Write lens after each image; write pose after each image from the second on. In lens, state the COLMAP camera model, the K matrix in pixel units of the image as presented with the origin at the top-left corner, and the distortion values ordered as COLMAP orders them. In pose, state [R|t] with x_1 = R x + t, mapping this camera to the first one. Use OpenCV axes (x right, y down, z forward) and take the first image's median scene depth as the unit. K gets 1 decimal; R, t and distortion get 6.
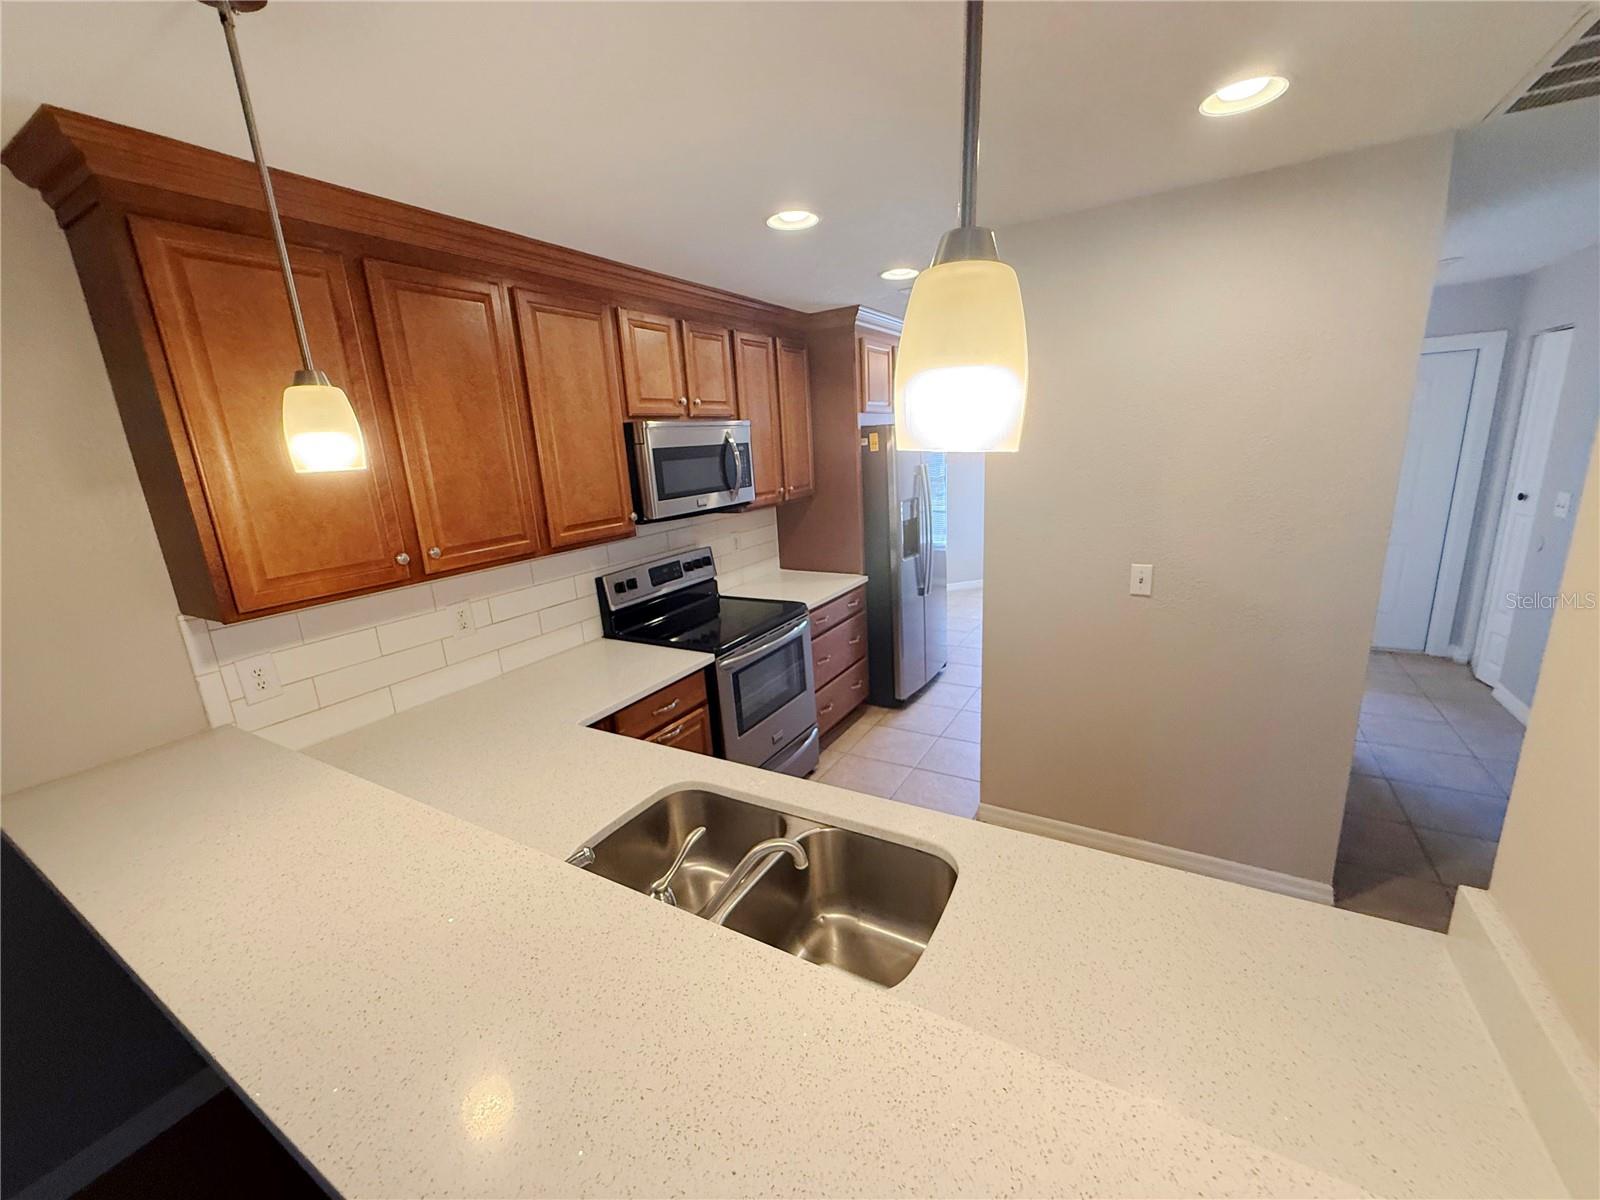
lens RADIAL K [[644.1, 0, 800.0], [0, 644.1, 600.0], [0, 0, 1]] dist [-0.000864, -0.000005]
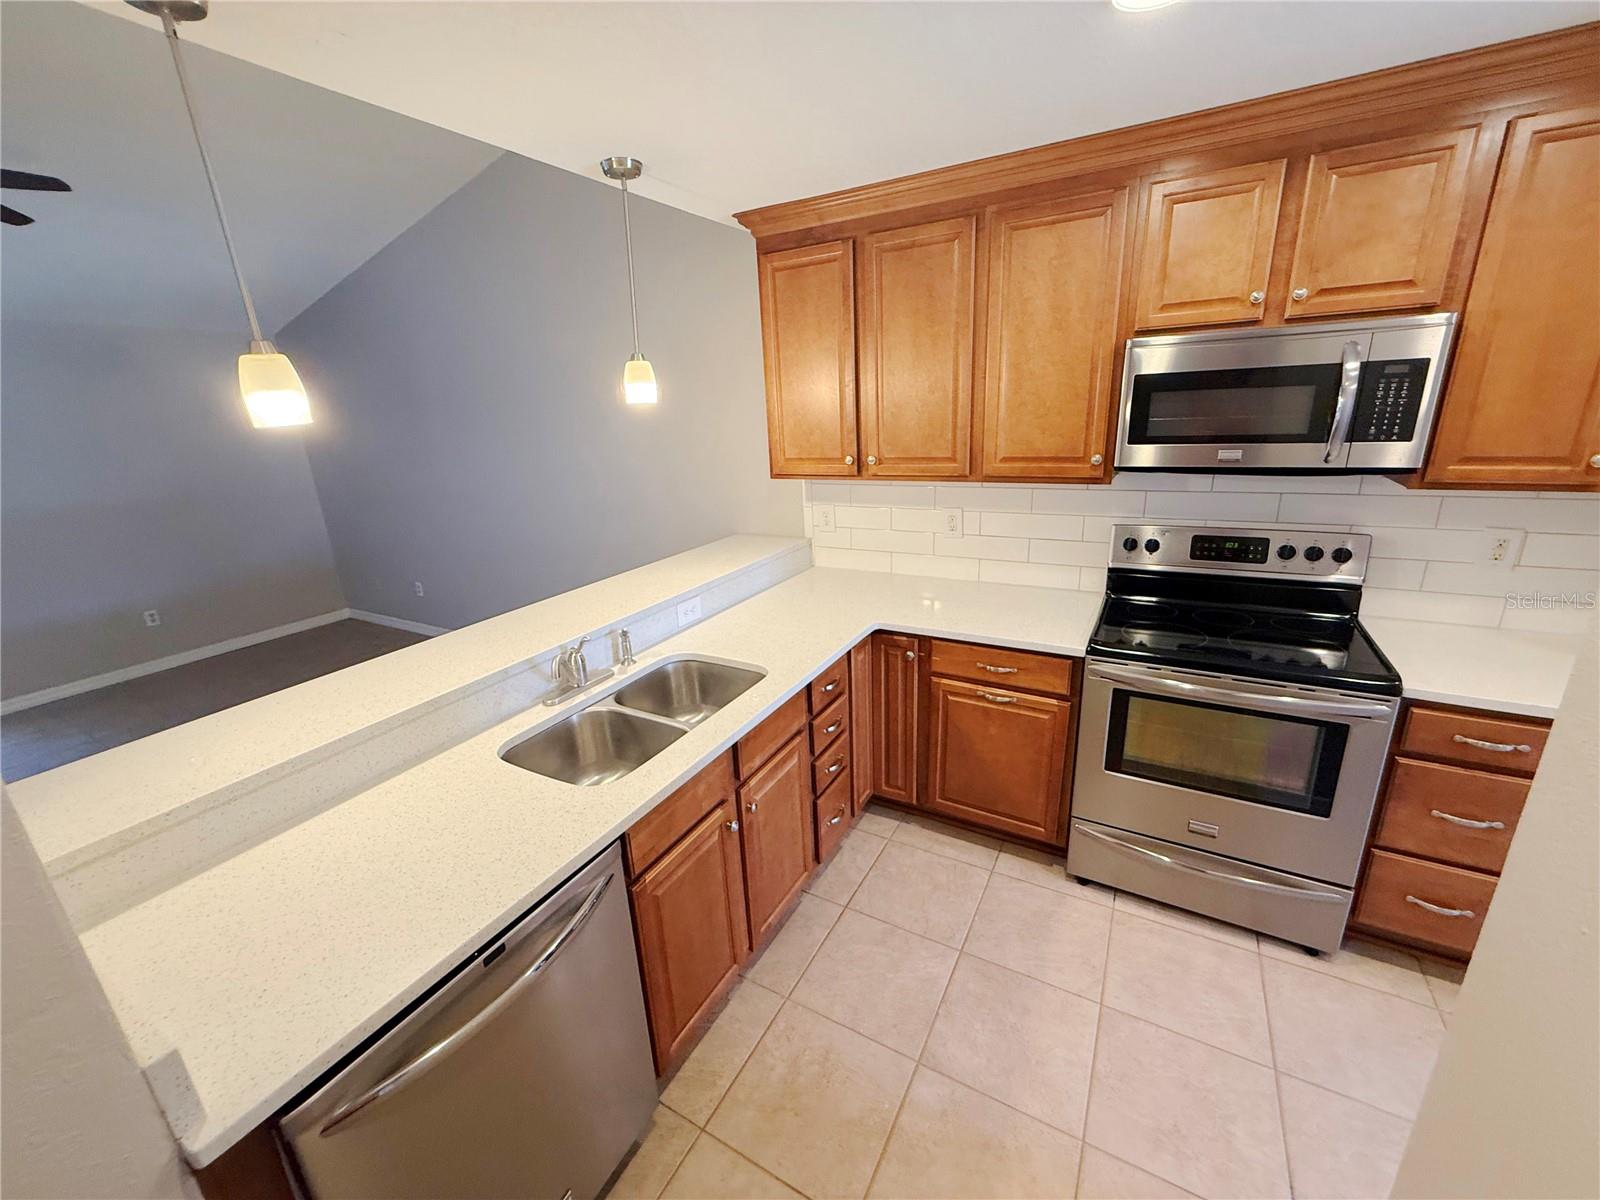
lens RADIAL K [[644.1, 0, 800.0], [0, 644.1, 600.0], [0, 0, 1]] dist [-0.000864, -0.000005]
pose [[0.015903, 0.354923, -0.934760, 0.575730], [-0.191331, 0.918683, 0.345563, -0.176789], [0.981397, 0.173353, 0.082518, 0.587784]]
